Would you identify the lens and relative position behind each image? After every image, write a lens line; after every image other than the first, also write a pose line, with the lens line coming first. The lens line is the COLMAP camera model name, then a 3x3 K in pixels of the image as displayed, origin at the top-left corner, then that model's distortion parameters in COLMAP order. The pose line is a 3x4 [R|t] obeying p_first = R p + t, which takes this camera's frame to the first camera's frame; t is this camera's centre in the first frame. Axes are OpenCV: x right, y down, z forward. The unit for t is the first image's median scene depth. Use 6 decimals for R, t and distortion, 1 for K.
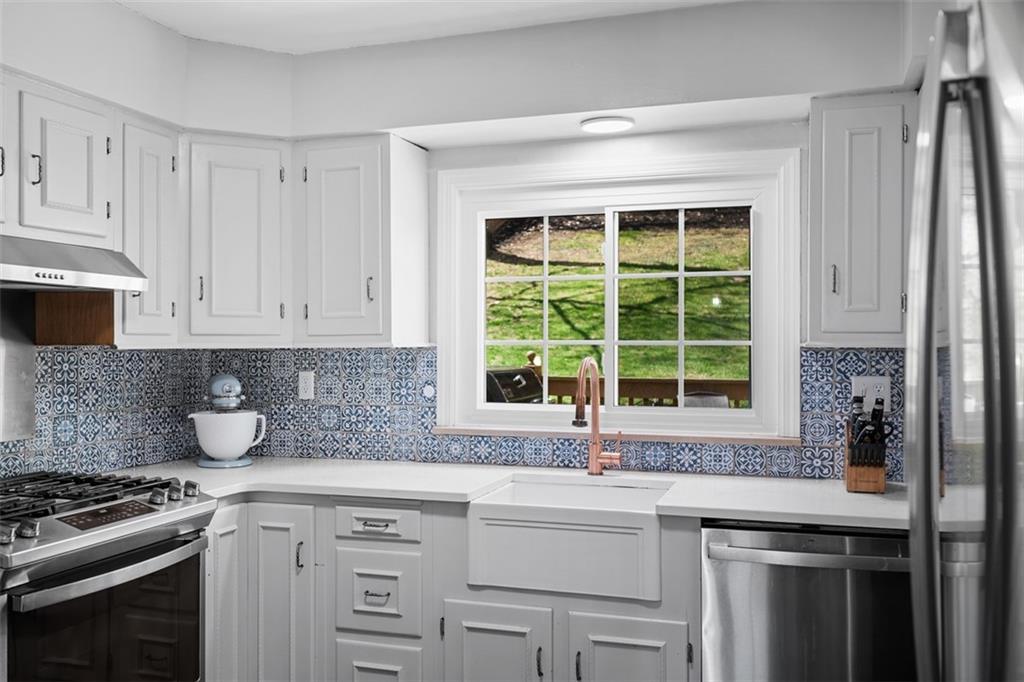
lens RADIAL K [[893.0, 0, 512.0], [0, 893.0, 339.7], [0, 0, 1]] dist [0.002726, 0.003312]
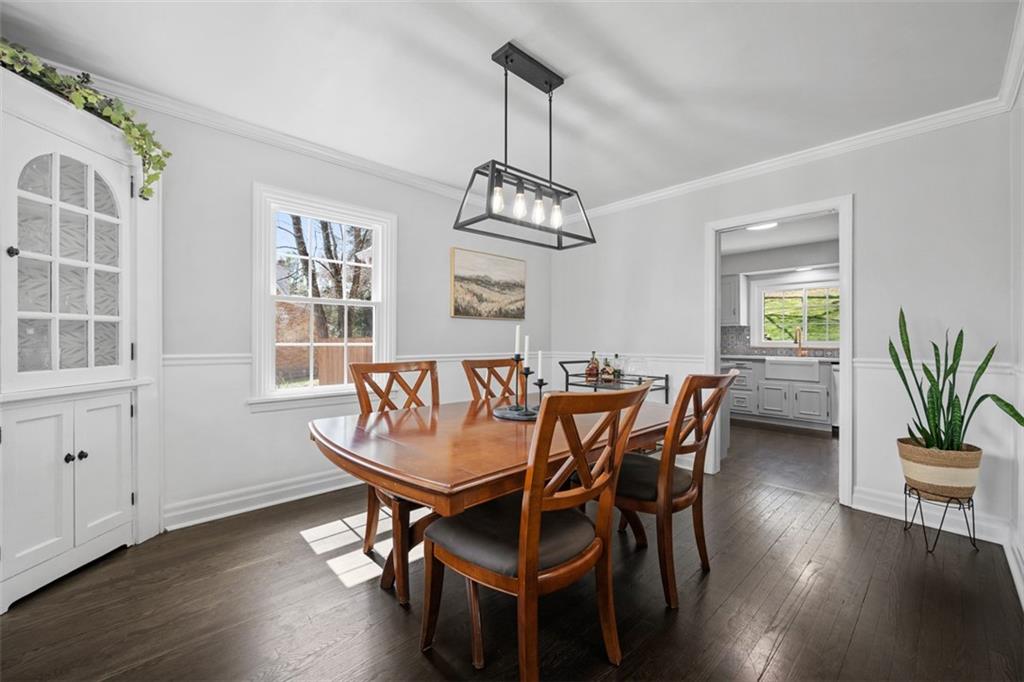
lens RADIAL K [[401.4, 0, 507.0], [0, 401.4, 342.1], [0, 0, 1]] dist [-0.002053, -0.000192]
pose [[0.871325, 0.007031, -0.490655, -0.180550], [-0.000098, 0.999900, 0.014156, 0.065099], [0.490706, -0.012286, 0.871239, -1.289019]]
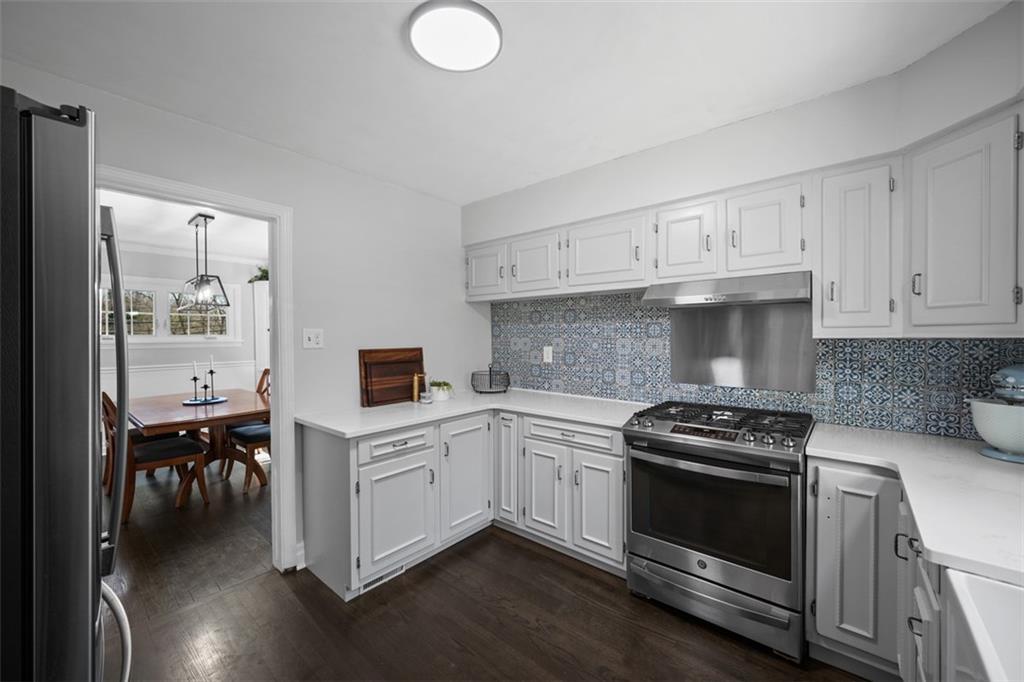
lens RADIAL K [[401.4, 0, 515.2], [0, 401.4, 338.9], [0, 0, 1]] dist [-0.002053, -0.000192]
pose [[-0.384294, 0.007736, -0.923179, 0.333303], [0.012245, 0.999920, 0.003282, 0.003648], [0.923130, -0.010043, -0.384357, 0.769984]]
